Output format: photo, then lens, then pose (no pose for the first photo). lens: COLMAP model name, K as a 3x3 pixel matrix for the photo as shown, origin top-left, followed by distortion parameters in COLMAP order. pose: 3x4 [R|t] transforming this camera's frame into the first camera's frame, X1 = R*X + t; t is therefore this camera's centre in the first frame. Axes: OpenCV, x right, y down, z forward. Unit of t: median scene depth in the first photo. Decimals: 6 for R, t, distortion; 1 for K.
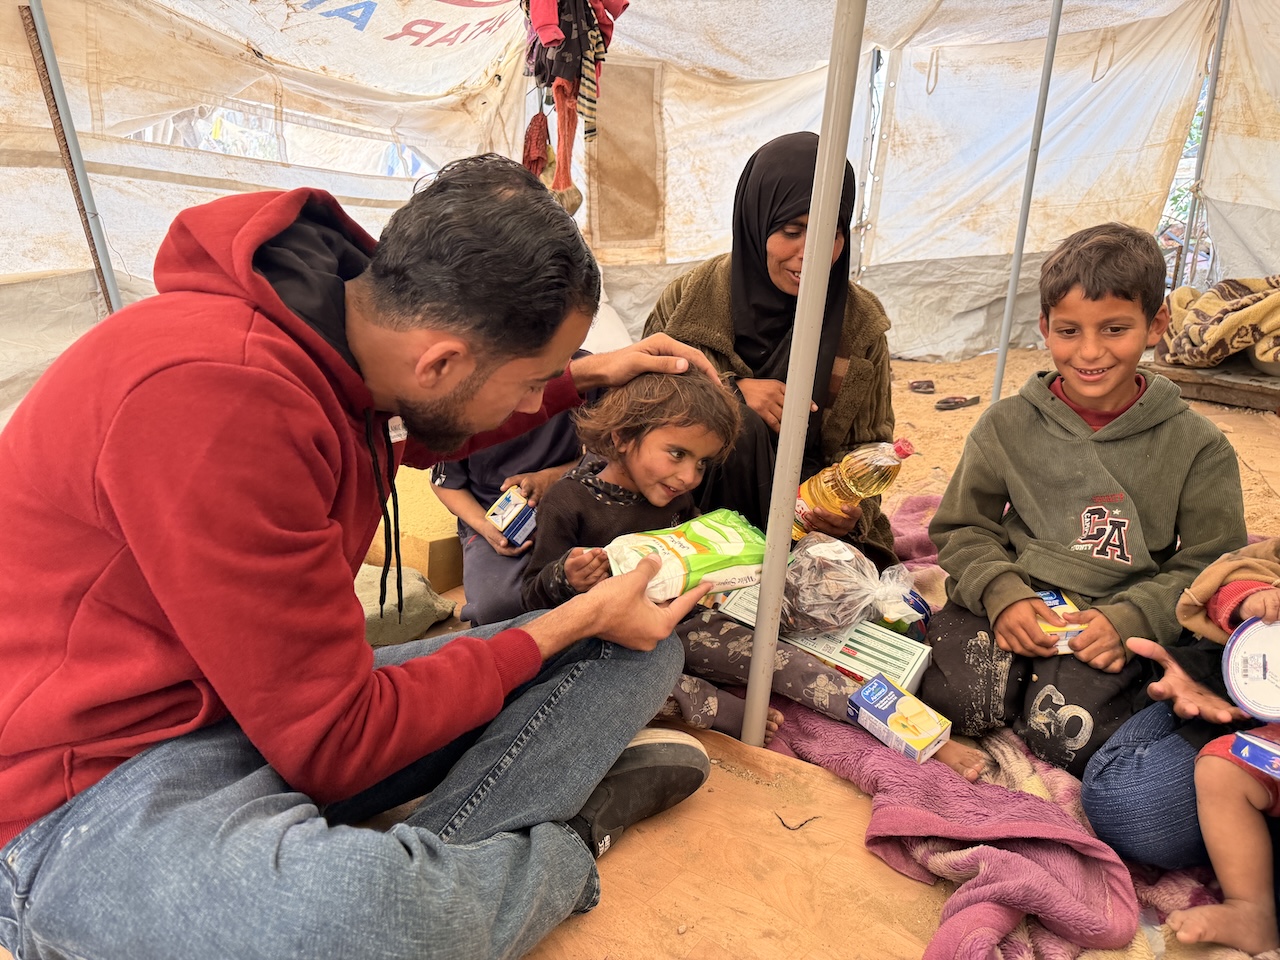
lens RADIAL K [[924.4, 0, 648.4], [0, 924.4, 501.2], [0, 0, 1]] dist [-0.008662, -0.002958]
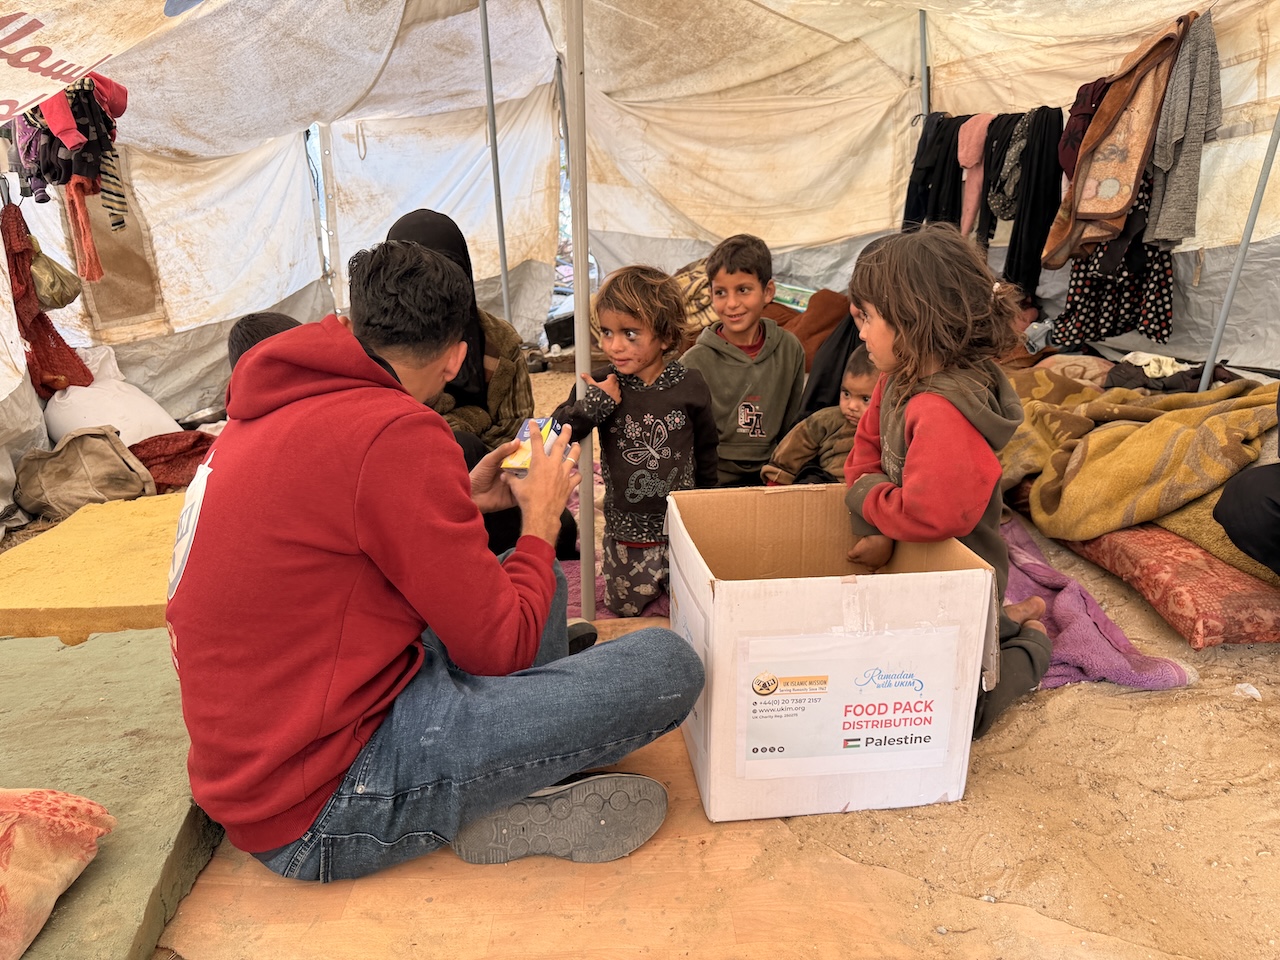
lens RADIAL K [[922.9, 0, 637.9], [0, 922.9, 491.3], [0, 0, 1]] dist [0.001280, -0.008078]
pose [[0.775366, -0.252321, 0.578914, -0.226728], [0.270675, 0.961021, 0.056336, -0.004384], [-0.570564, 0.113017, 0.813440, -0.123392]]
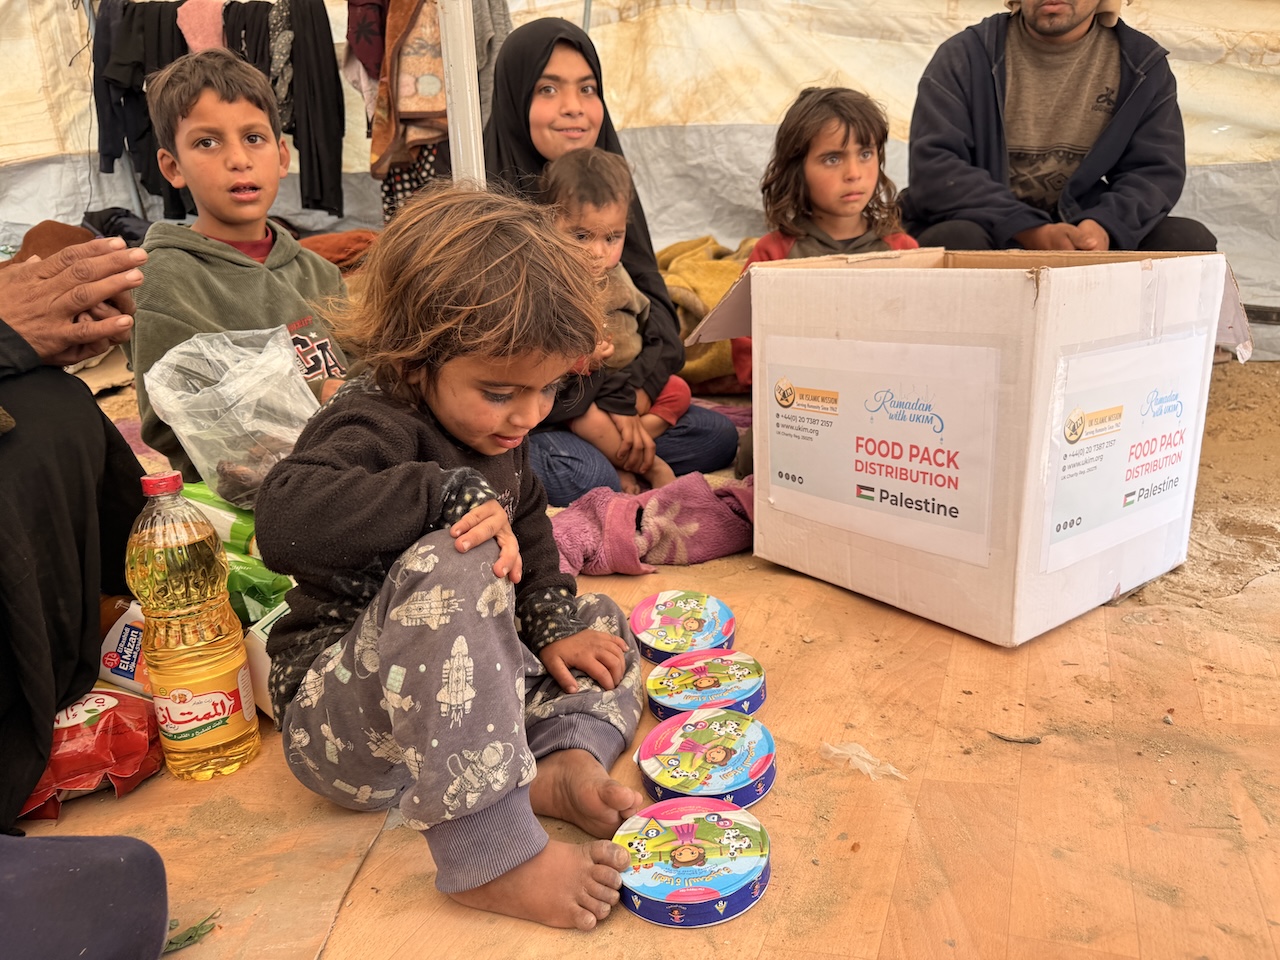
lens RADIAL K [[935.8, 0, 661.0], [0, 935.8, 458.9], [0, 0, 1]] dist [0.000074, -0.003678]
pose [[-0.239619, -0.275917, 0.930834, -0.211372], [0.352180, 0.868759, 0.348176, -0.033350], [-0.904739, 0.411251, -0.110999, 0.291539]]
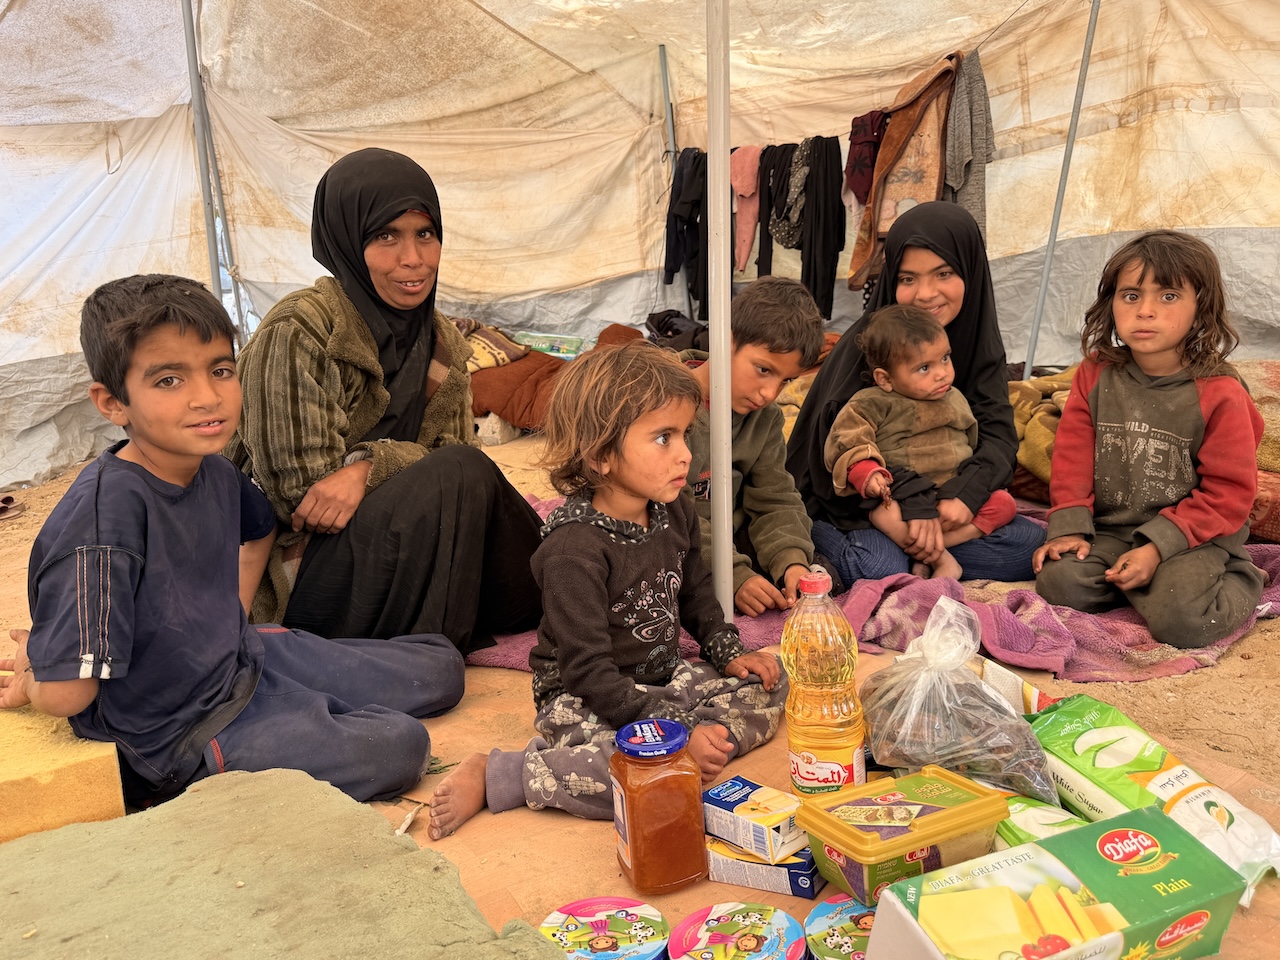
lens RADIAL K [[965.2, 0, 640.8], [0, 965.2, 488.4], [0, 0, 1]] dist [0.029743, -0.035948]
pose [[0.372350, -0.222381, 0.901056, -0.314590], [0.361041, 0.929103, 0.080107, -0.020290], [-0.854988, 0.295490, 0.426241, 0.169429]]
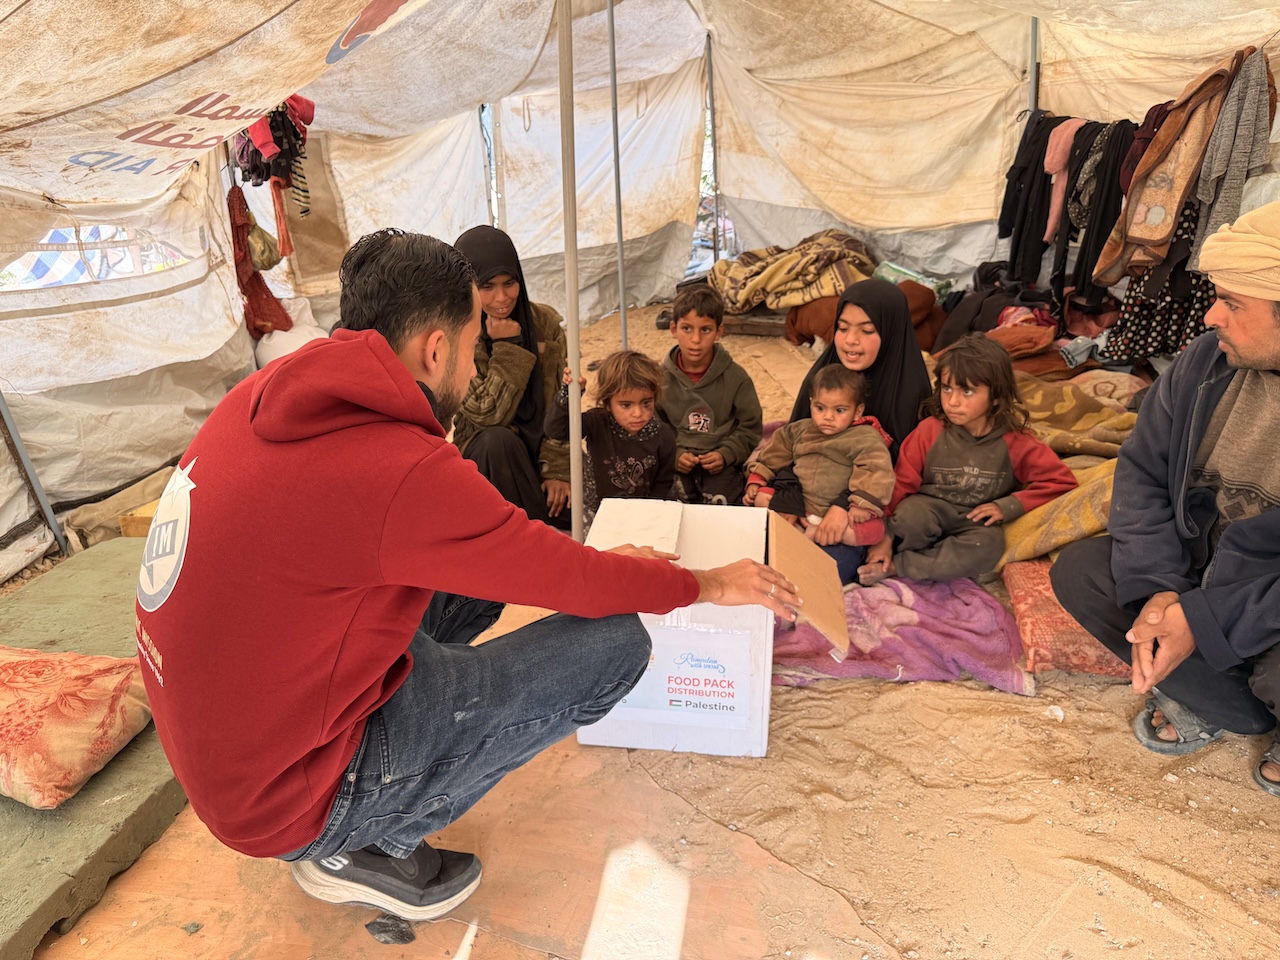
lens RADIAL K [[925.4, 0, 636.6], [0, 925.4, 479.7], [0, 0, 1]] dist [-0.002489, -0.004542]
pose [[0.907240, -0.215679, 0.361106, -0.151590], [0.199131, 0.976459, 0.082919, -0.030666], [-0.370489, -0.003320, 0.928831, -0.321475]]
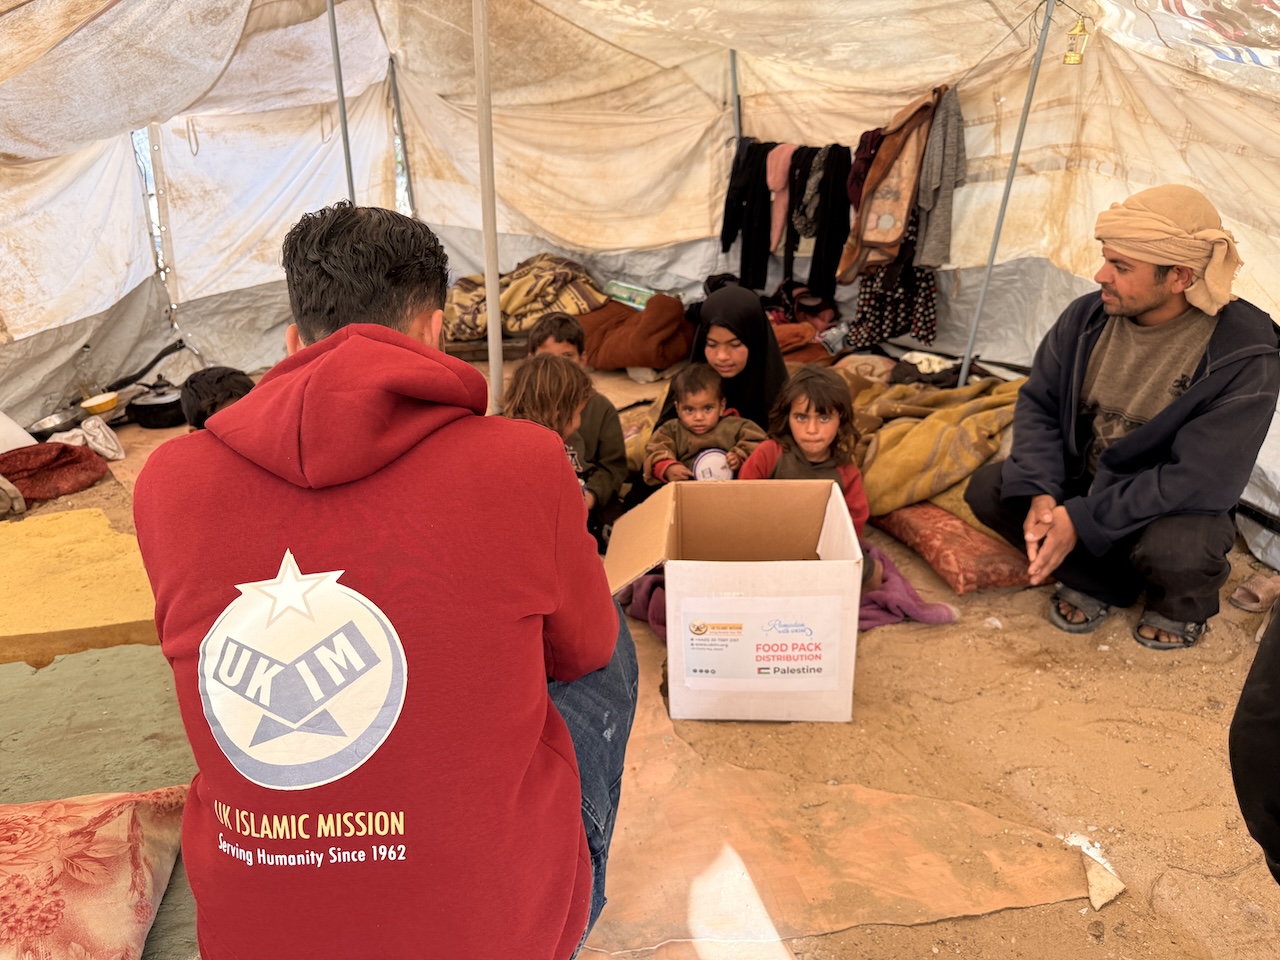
lens RADIAL K [[921.5, 0, 647.7], [0, 921.5, 490.9], [0, 0, 1]] dist [0.012329, -0.021263]
pose [[0.622850, -0.318607, 0.714526, -0.332897], [0.295162, 0.941521, 0.162532, -0.062626], [-0.724526, 0.109668, 0.680467, -0.185611]]
